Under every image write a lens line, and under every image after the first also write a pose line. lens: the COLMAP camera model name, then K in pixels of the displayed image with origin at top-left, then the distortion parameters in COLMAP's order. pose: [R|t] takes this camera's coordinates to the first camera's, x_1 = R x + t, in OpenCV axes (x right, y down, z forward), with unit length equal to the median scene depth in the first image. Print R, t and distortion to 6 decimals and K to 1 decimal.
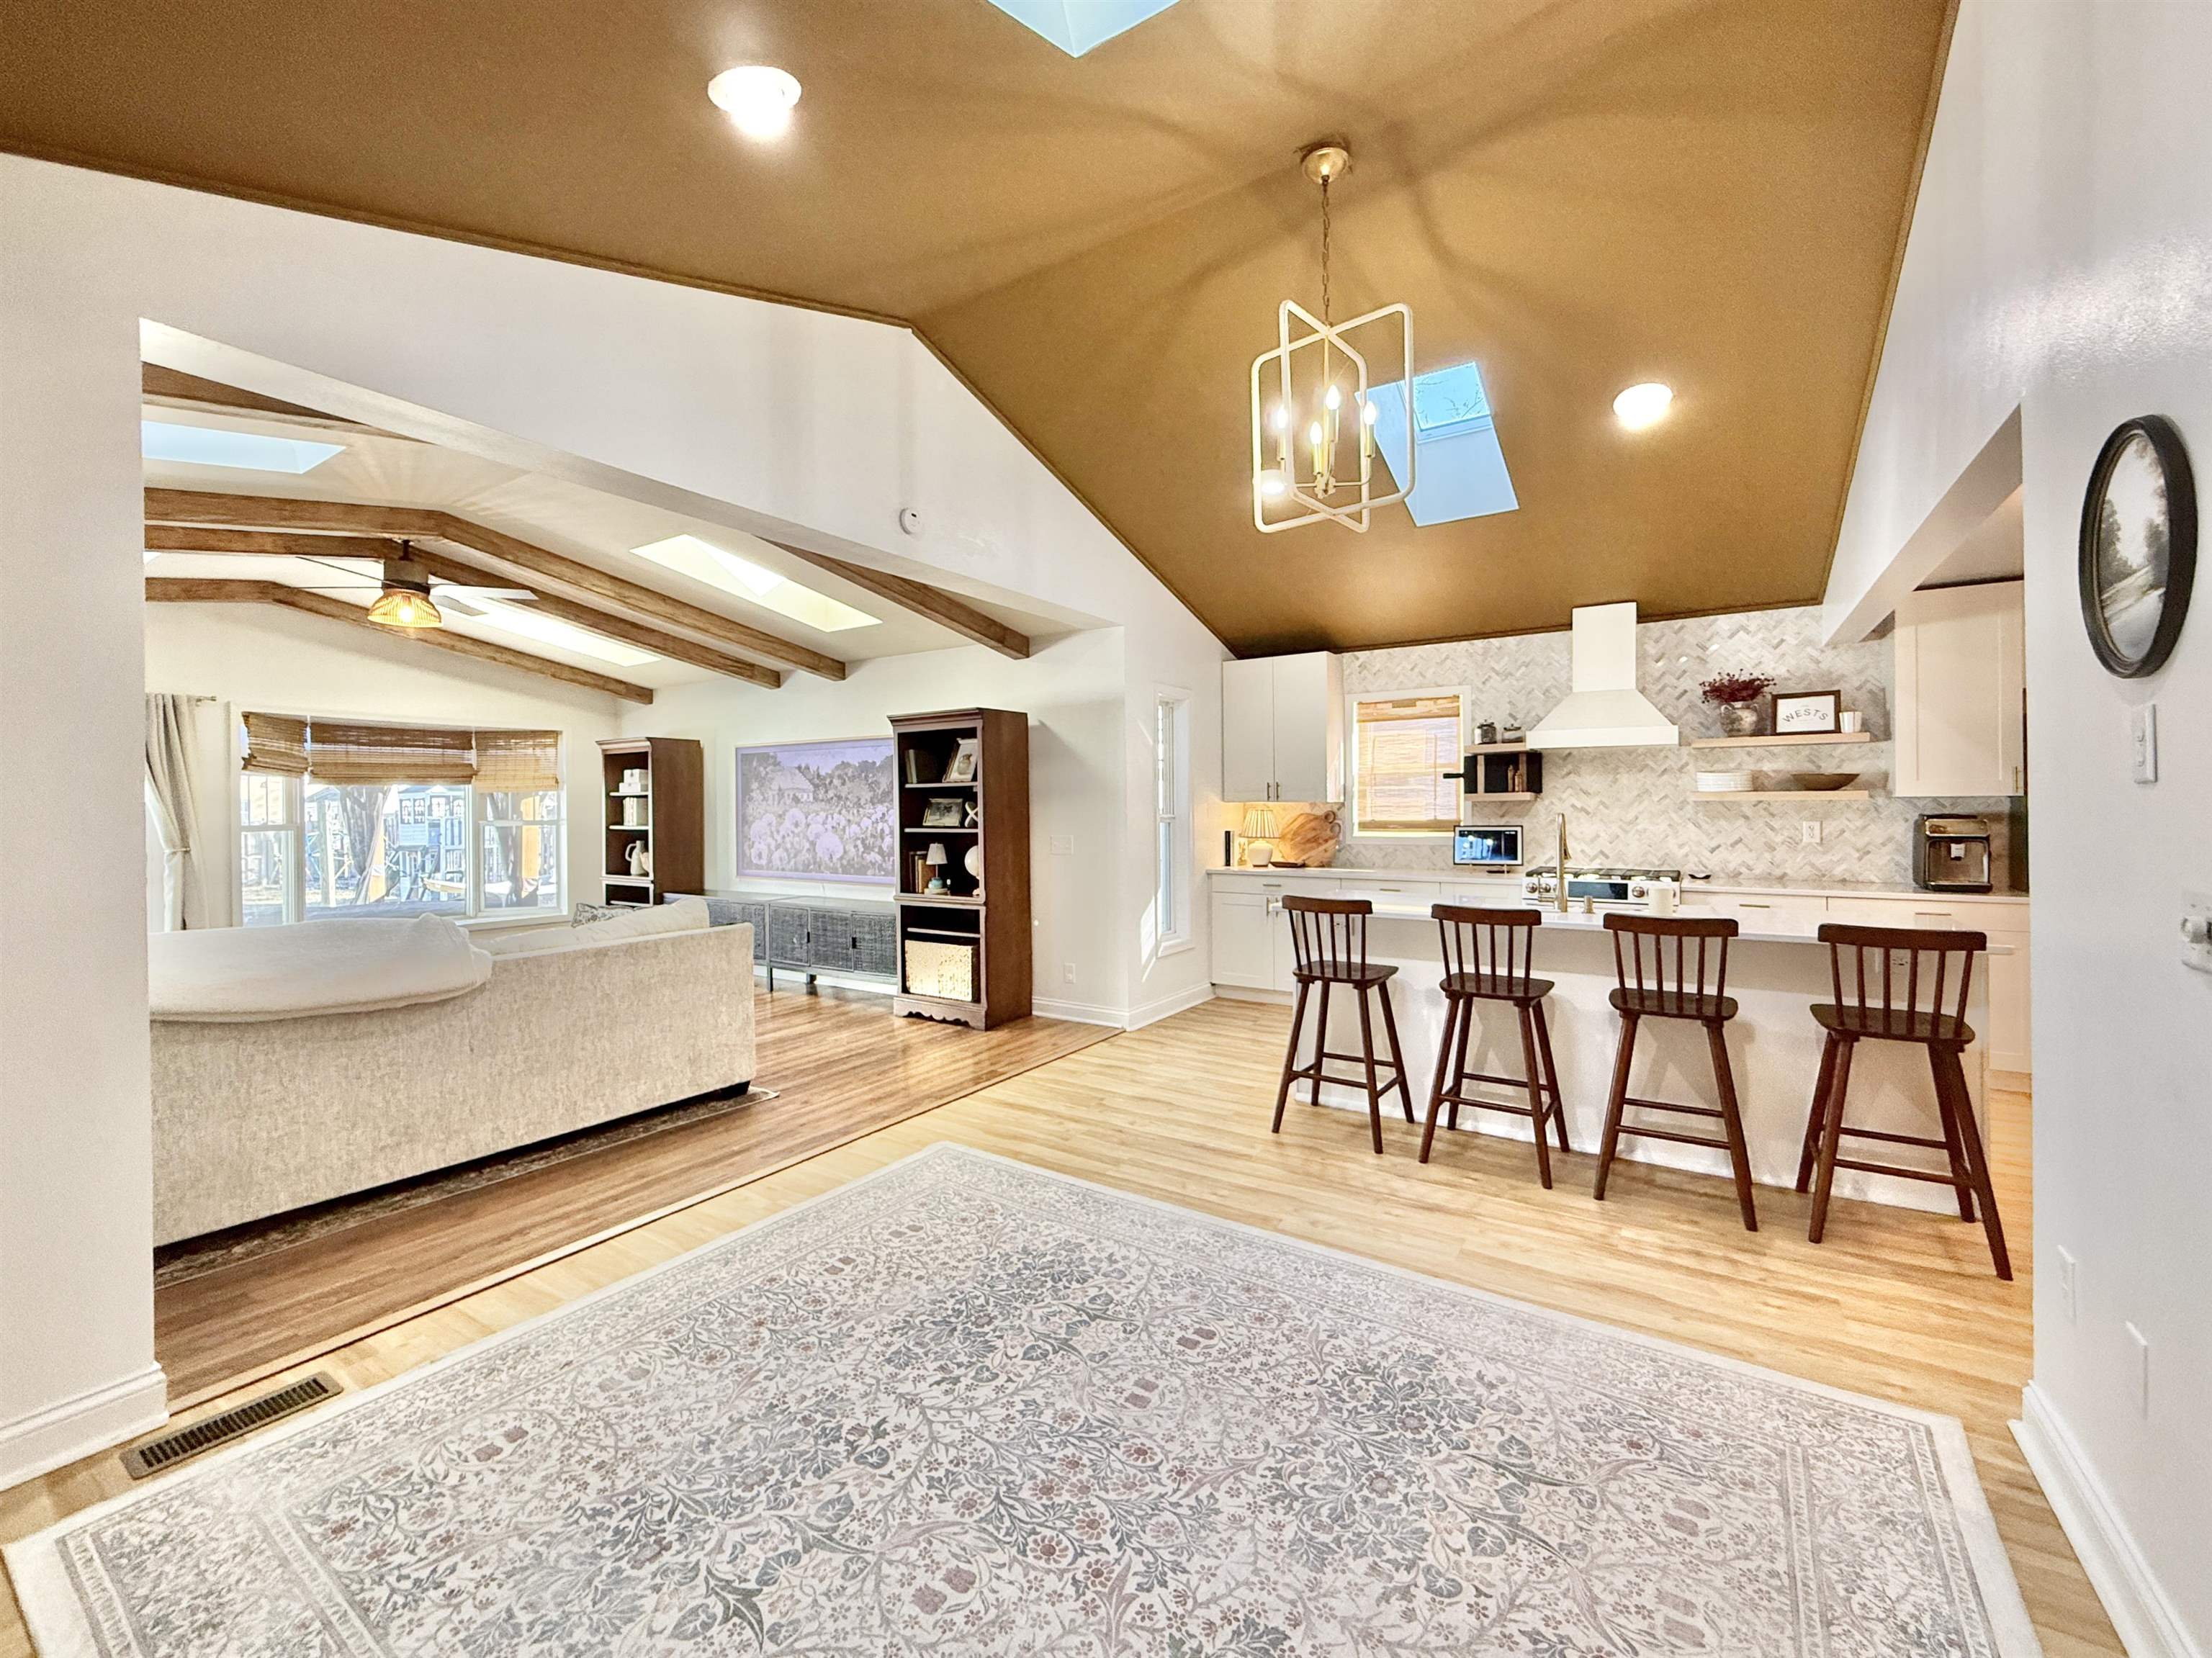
lens RADIAL K [[913.8, 0, 1093.3], [0, 913.8, 809.6], [0, 0, 1]] dist [0.000485, 0.000160]
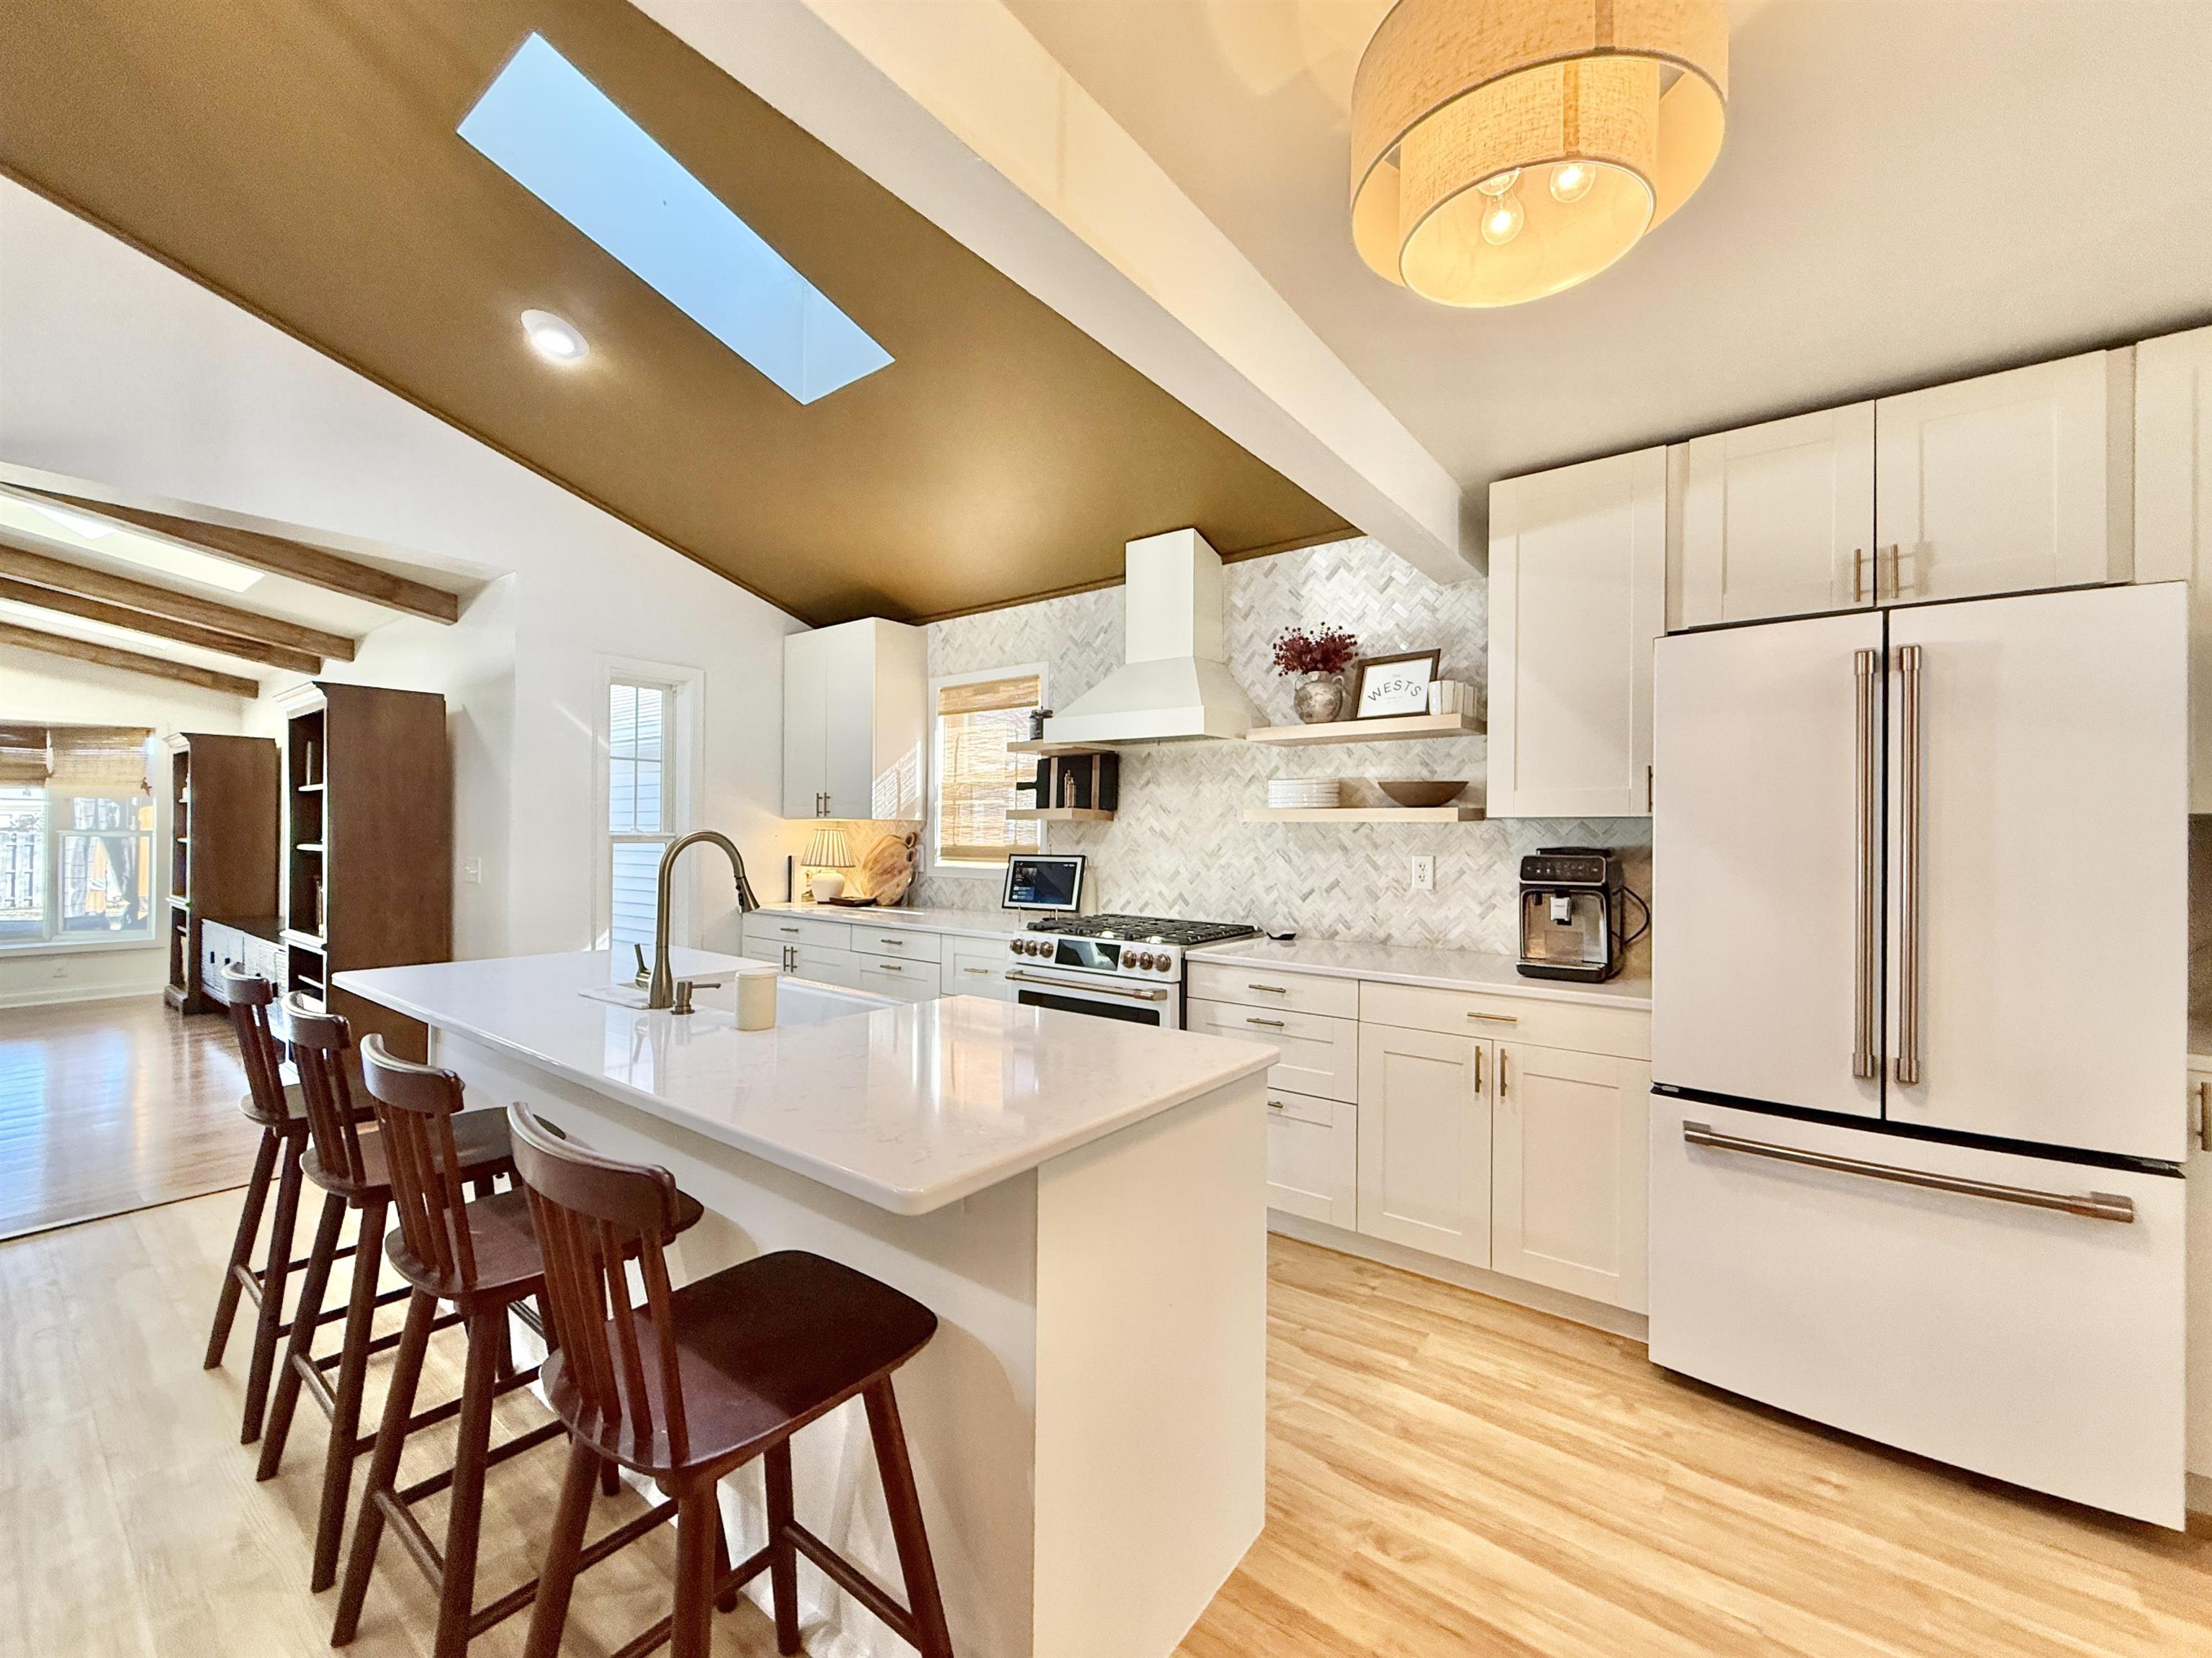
lens RADIAL K [[895.3, 0, 1092.5], [0, 895.3, 831.0], [0, 0, 1]] dist [0.000161, 0.000224]
pose [[0.997356, 0.015851, -0.070917, 0.615560], [-0.016217, 0.999858, -0.004583, 0.001785], [0.070835, 0.005721, 0.997472, 0.361002]]
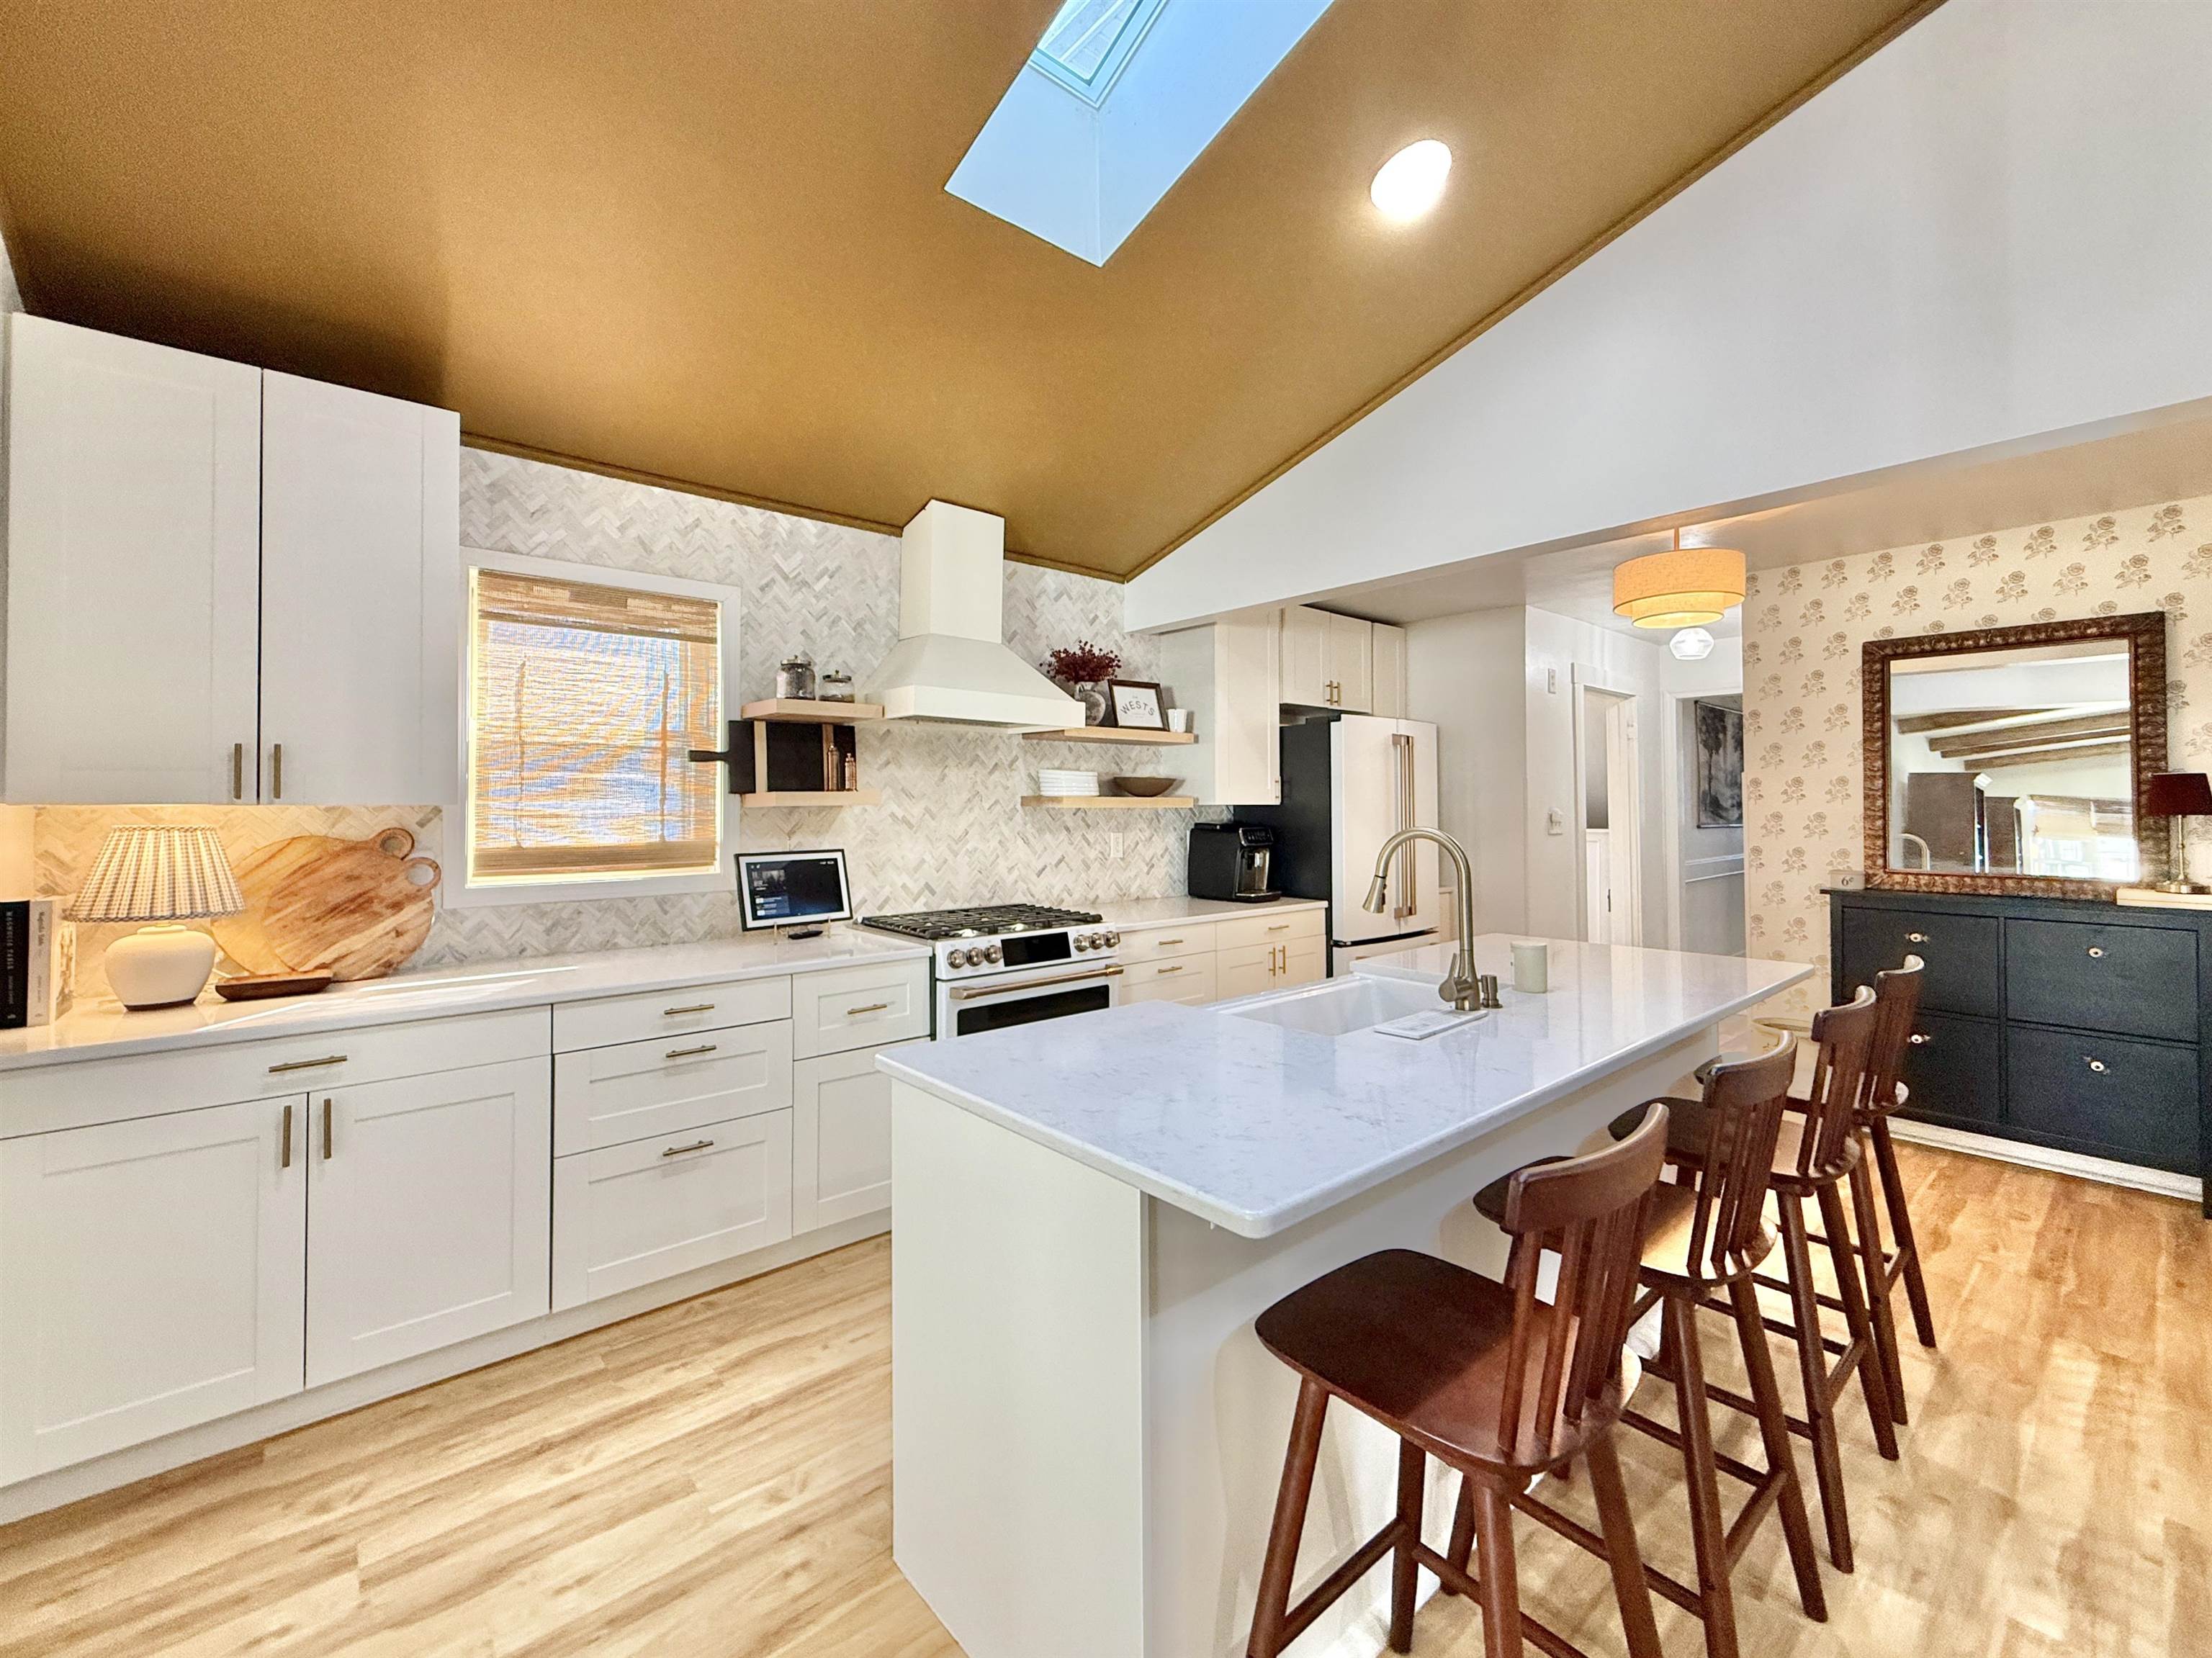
lens RADIAL K [[916.4, 0, 1094.8], [0, 916.4, 791.0], [0, 0, 1]] dist [-0.000184, 0.000279]
pose [[0.274728, 0.025276, 0.961190, -0.048926], [0.006096, 0.999589, -0.028029, -0.002399], [-0.961503, 0.013560, 0.274461, 0.807556]]
